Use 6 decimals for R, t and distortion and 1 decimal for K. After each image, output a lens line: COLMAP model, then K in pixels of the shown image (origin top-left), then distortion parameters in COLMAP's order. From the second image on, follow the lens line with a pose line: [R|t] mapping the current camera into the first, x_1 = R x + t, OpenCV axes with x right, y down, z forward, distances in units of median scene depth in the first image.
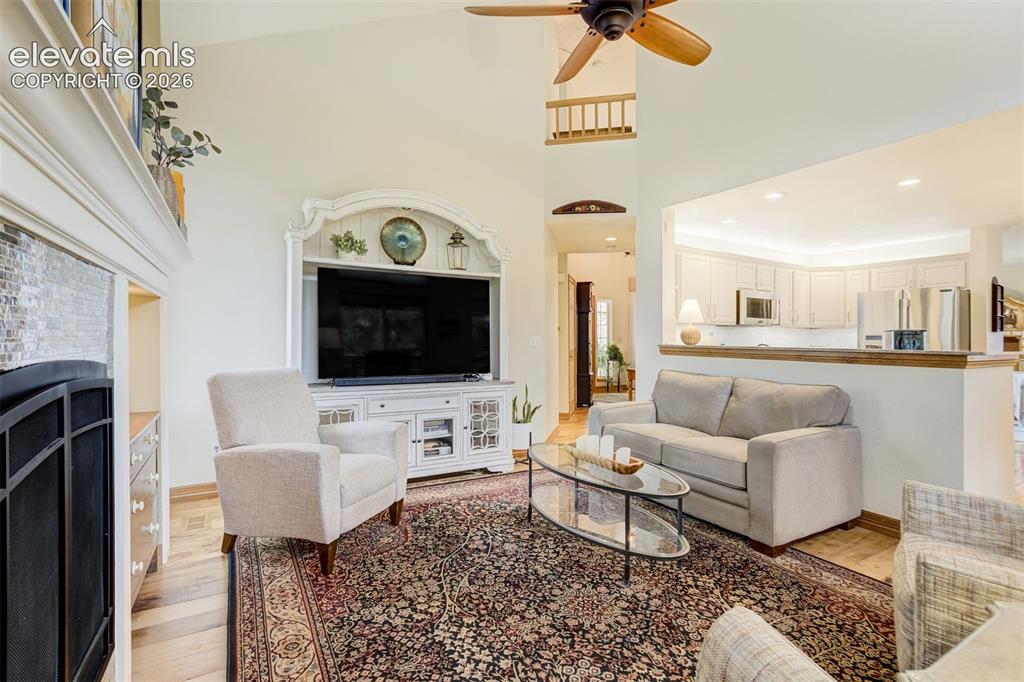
lens RADIAL K [[479.8, 0, 505.5], [0, 479.8, 339.5], [0, 0, 1]] dist [-0.014759, 0.001300]
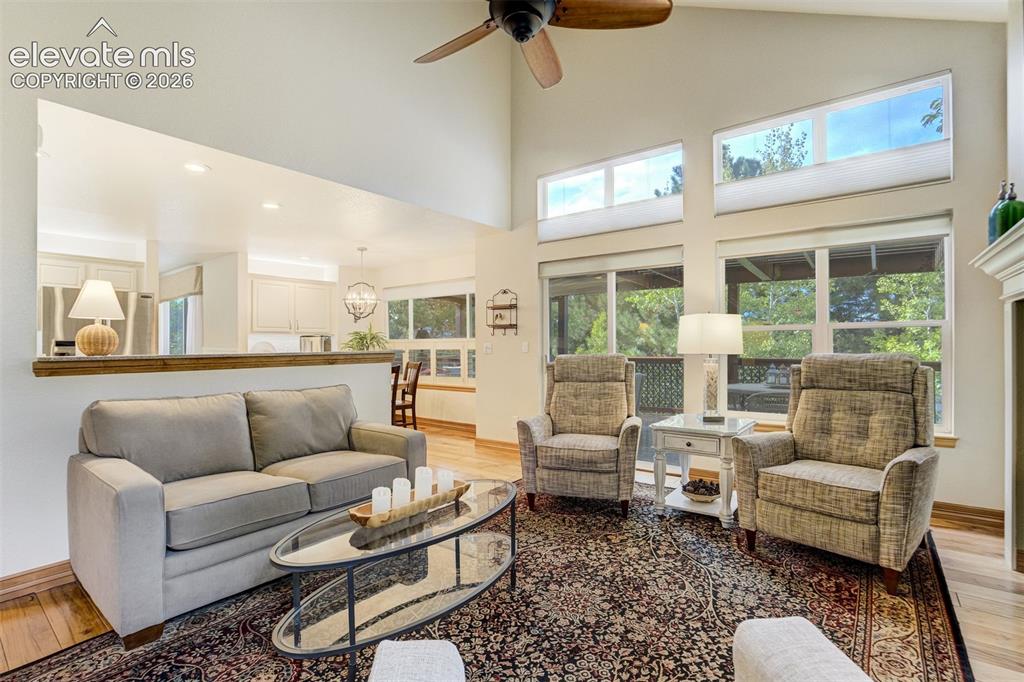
lens RADIAL K [[479.8, 0, 505.5], [0, 479.8, 339.5], [0, 0, 1]] dist [-0.014759, 0.001300]
pose [[-0.381924, 0.006624, 0.924170, -0.640678], [0.001917, 0.999978, -0.006375, -0.009402], [-0.924192, -0.000663, -0.381929, 1.325158]]
